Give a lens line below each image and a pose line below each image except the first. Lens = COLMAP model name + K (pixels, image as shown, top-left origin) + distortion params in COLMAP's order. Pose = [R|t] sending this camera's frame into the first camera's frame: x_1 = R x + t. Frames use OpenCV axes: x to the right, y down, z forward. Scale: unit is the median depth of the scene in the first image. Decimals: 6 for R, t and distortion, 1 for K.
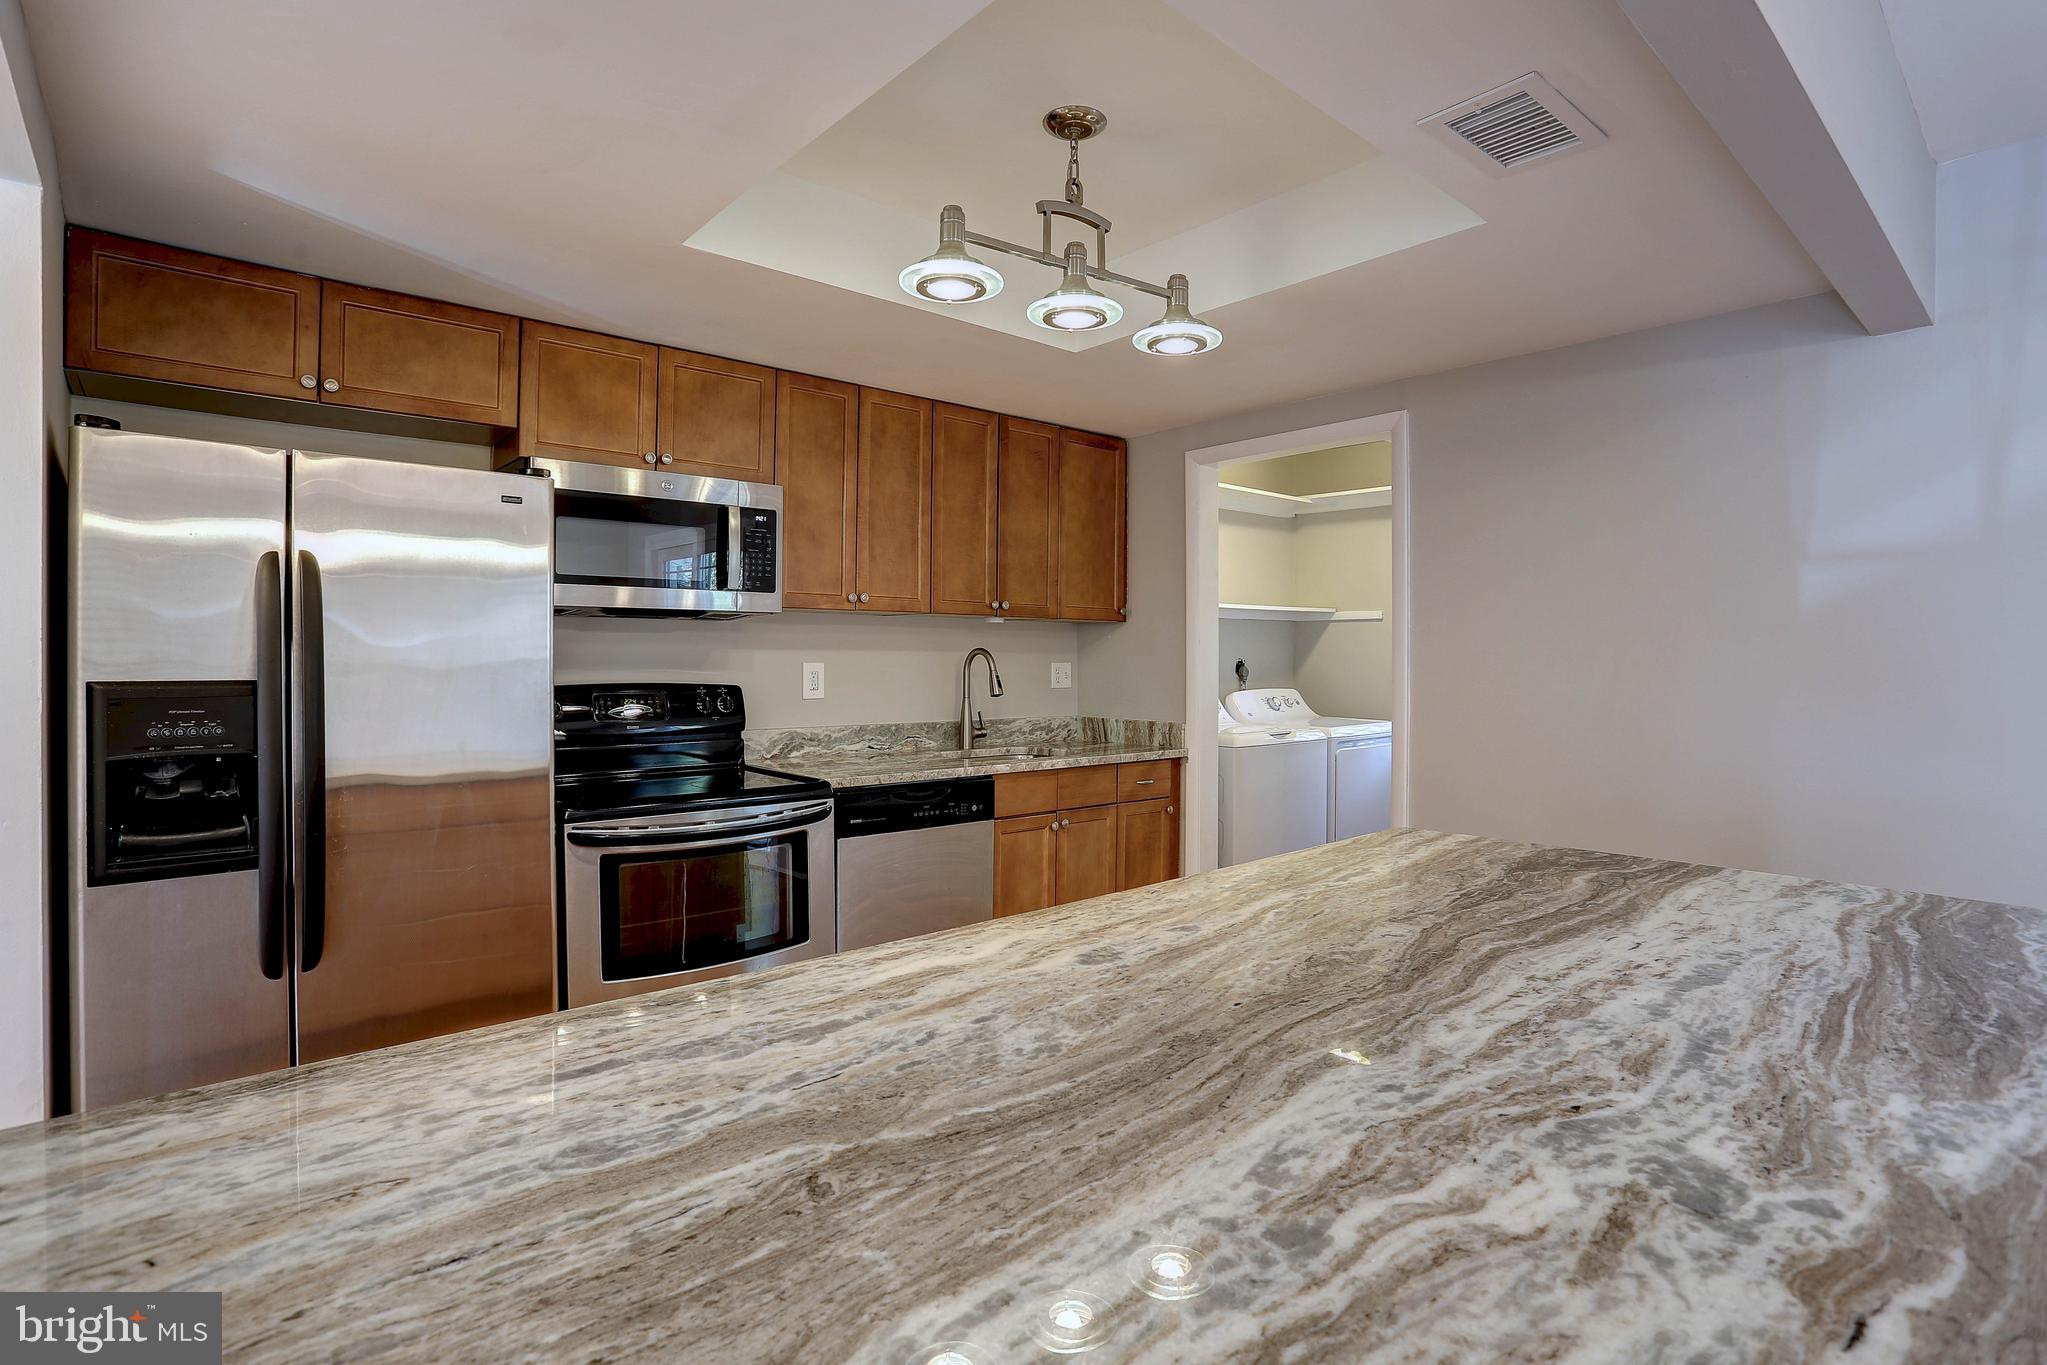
lens RADIAL K [[1001.5, 0, 1028.9], [0, 1001.5, 664.0], [0, 0, 1]] dist [-0.087196, 0.036895]
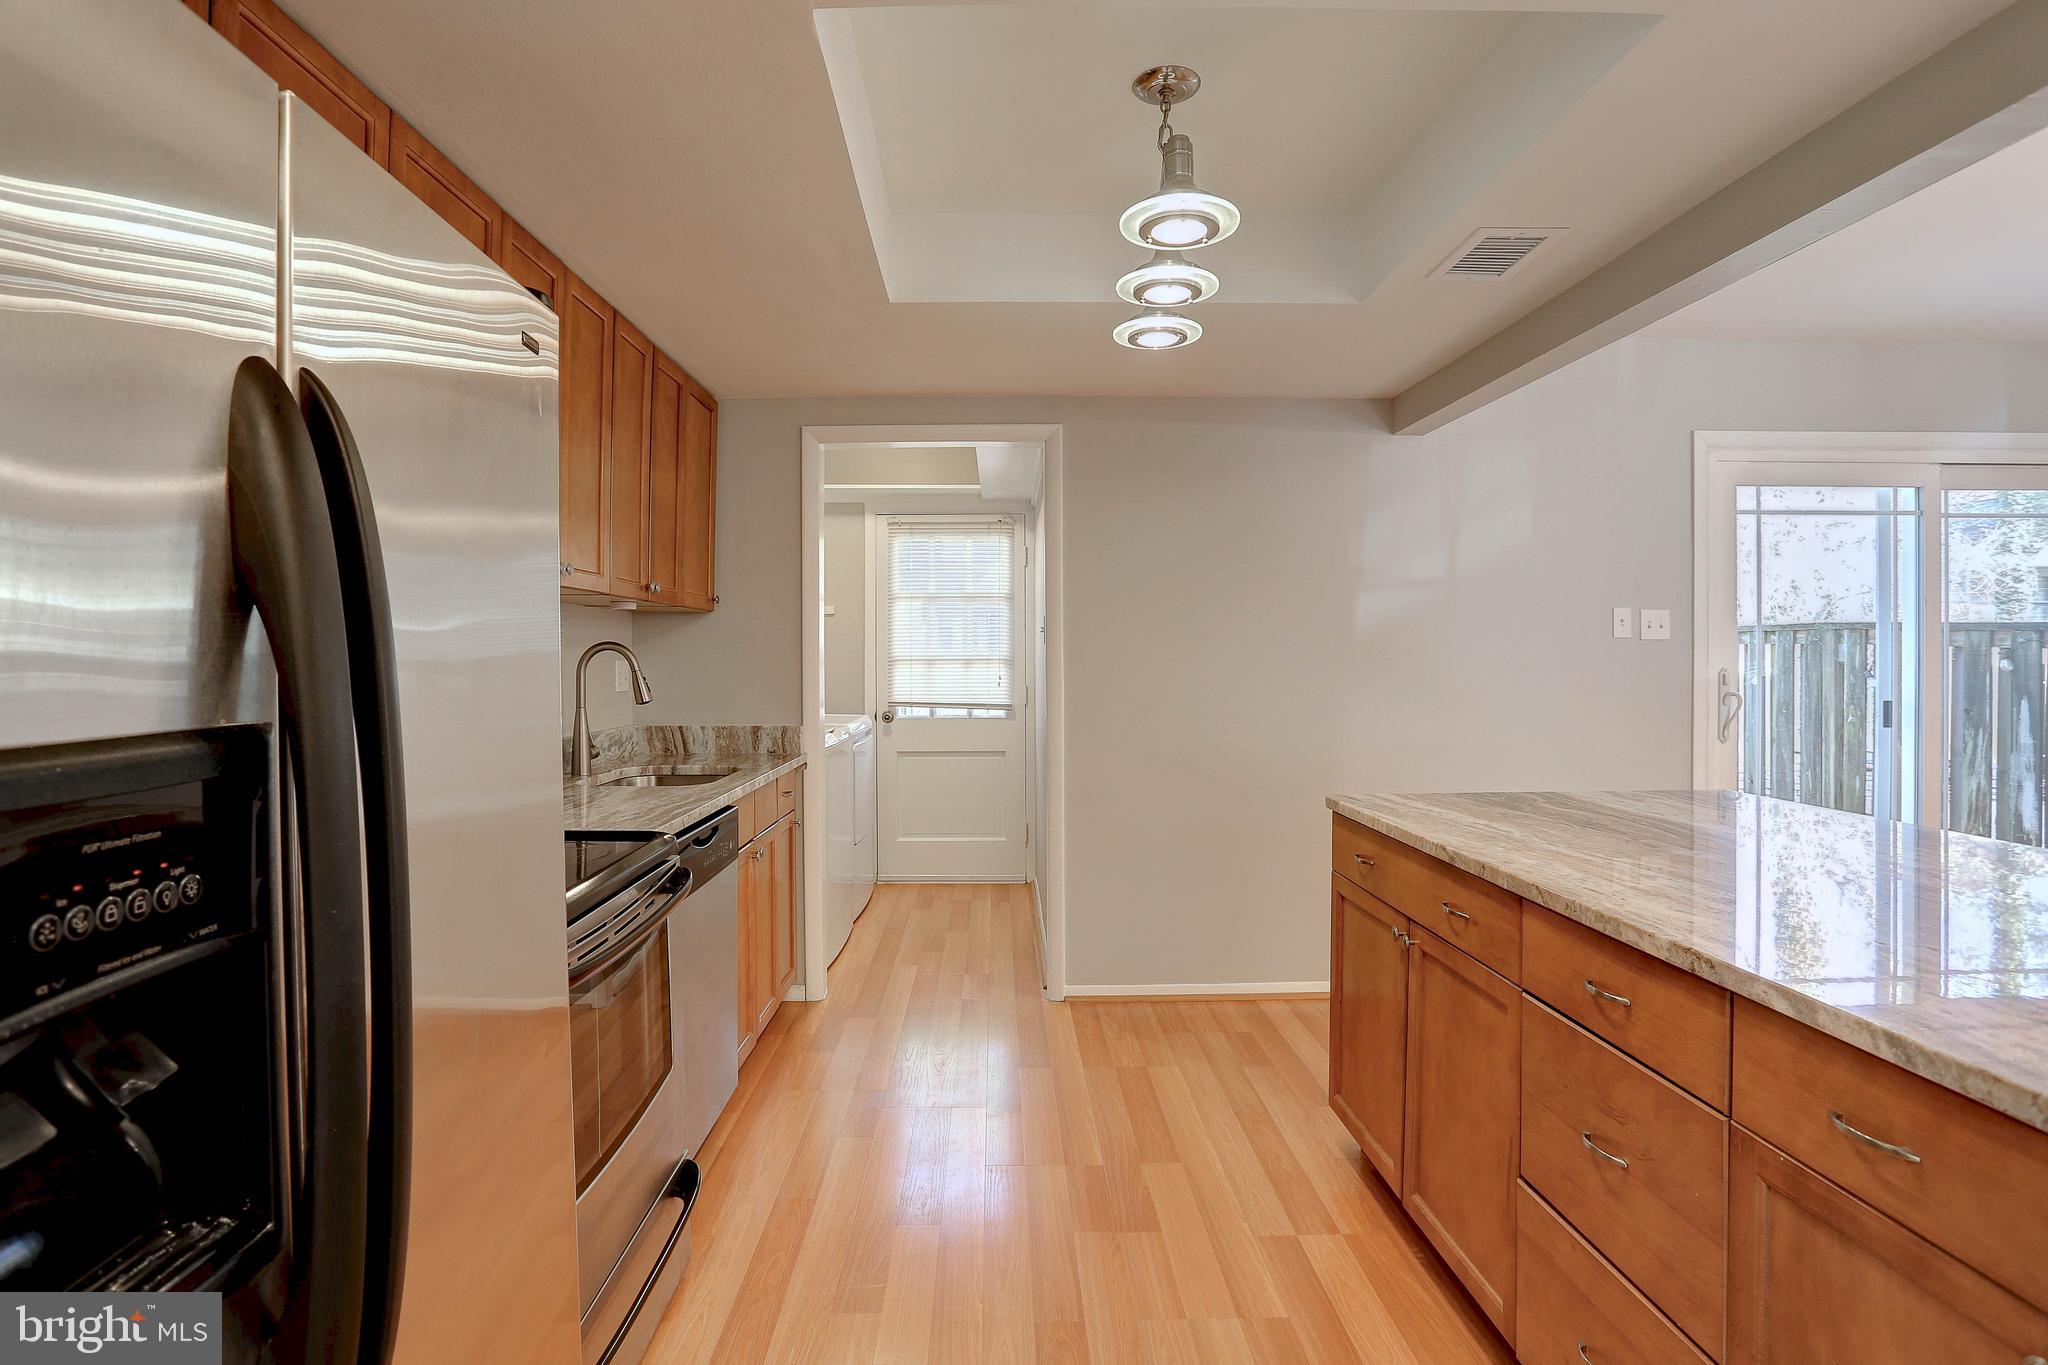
lens RADIAL K [[1006.7, 0, 1018.5], [0, 1006.7, 669.2], [0, 0, 1]] dist [-0.063116, 0.032719]
pose [[0.657465, -0.014971, 0.753337, -0.496270], [0.008369, 0.999886, 0.012566, -0.002250], [-0.753439, -0.001957, 0.657515, 0.316579]]
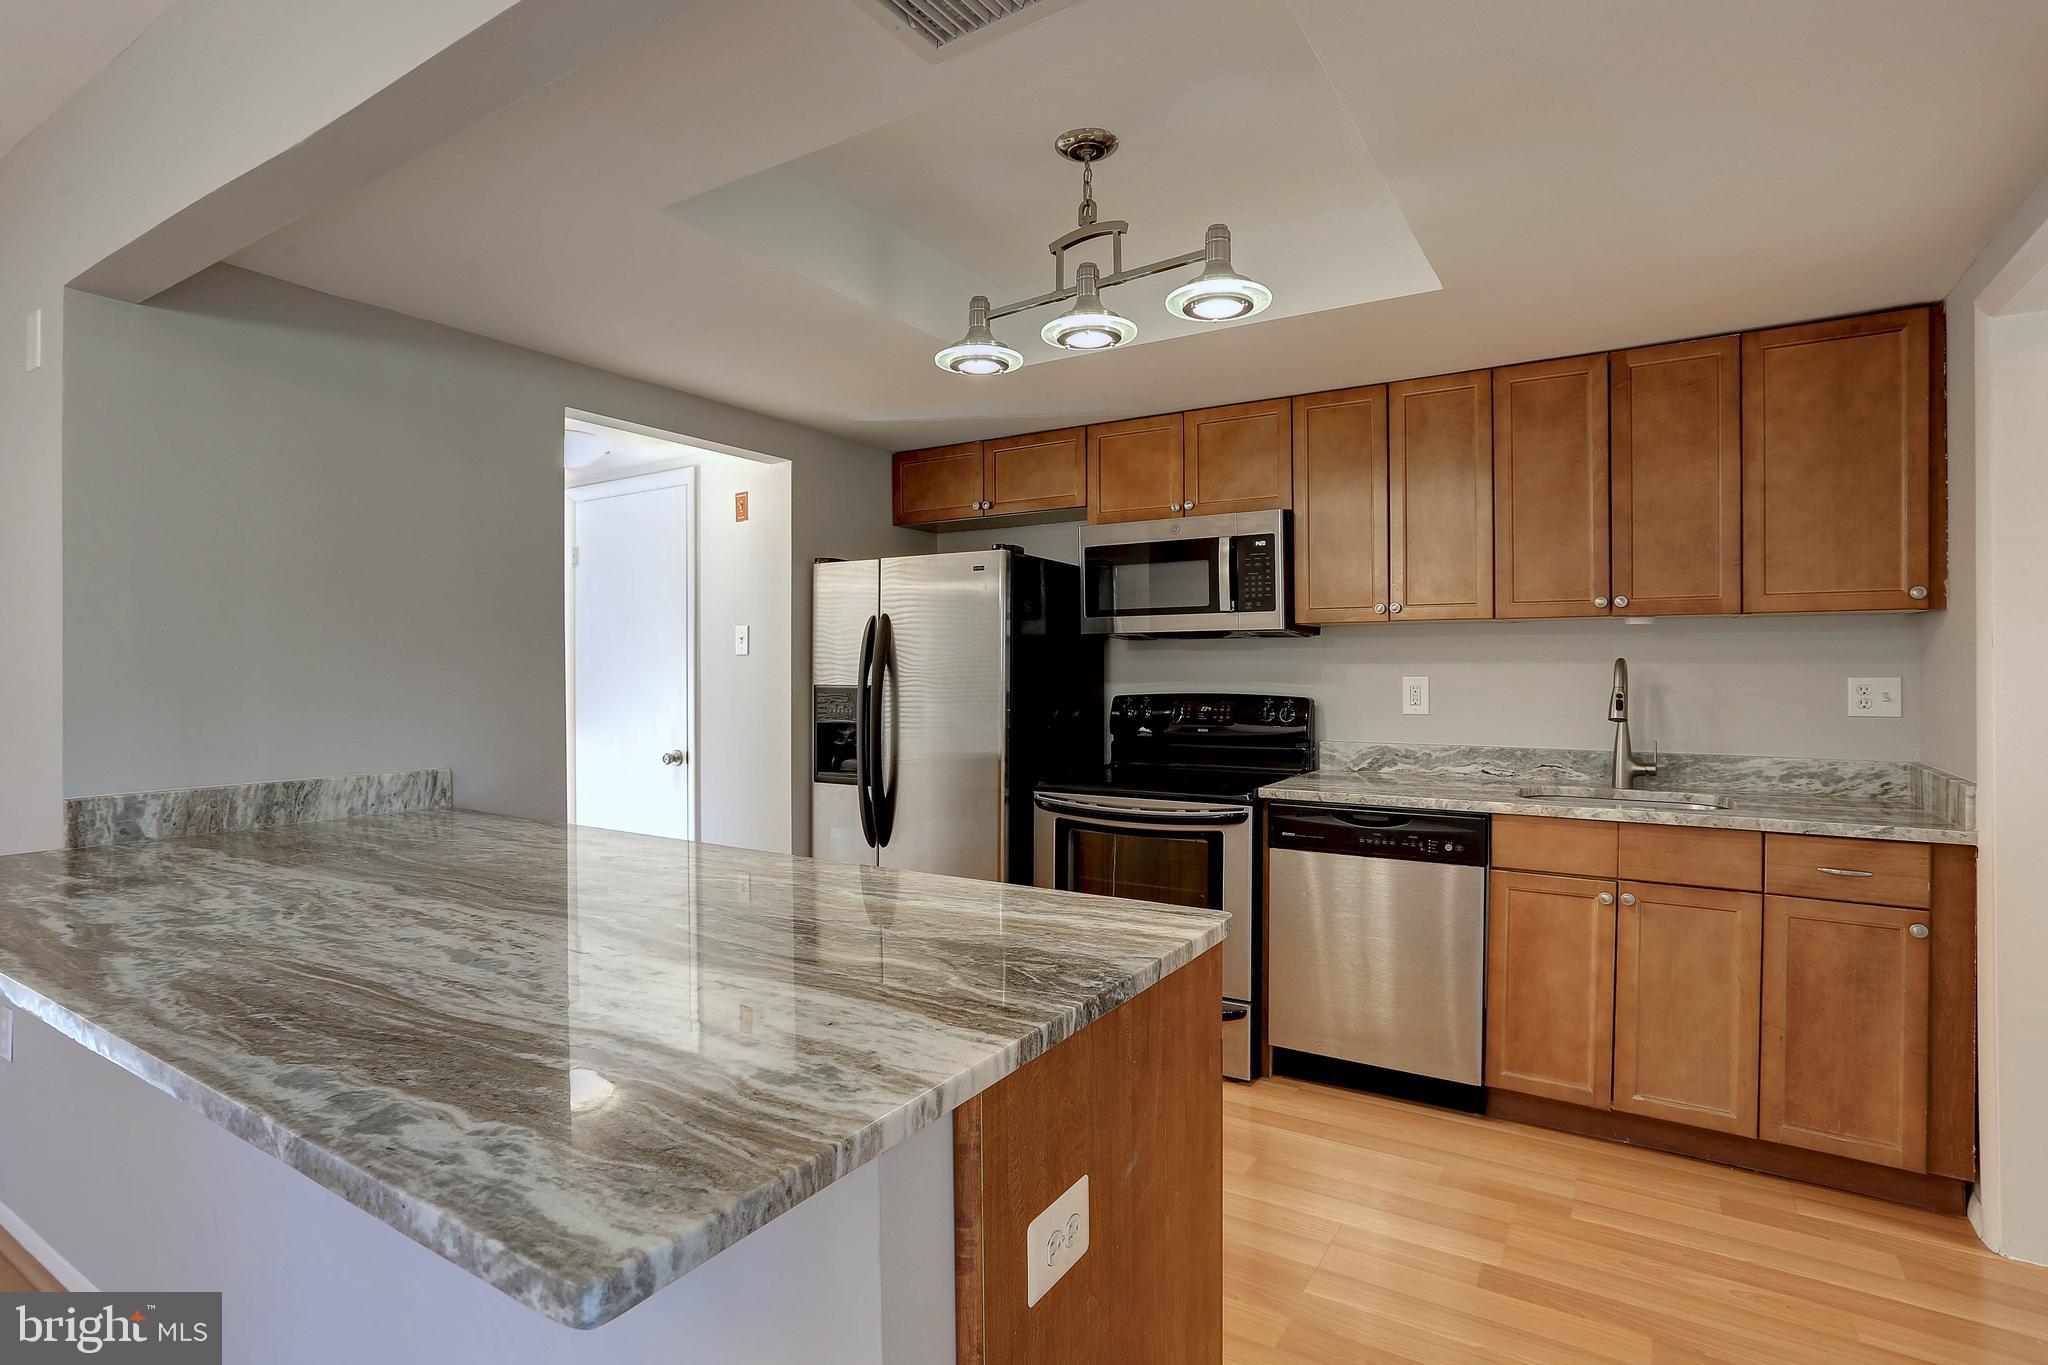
lens RADIAL K [[1024.5, 0, 1059.1], [0, 1024.5, 678.3], [0, 0, 1]] dist [-0.064348, 0.041338]
pose [[0.291669, 0.002064, -0.956517, 0.674934], [-0.002662, 0.999996, 0.001346, -0.000069], [0.956516, 0.002153, 0.291674, 0.432148]]
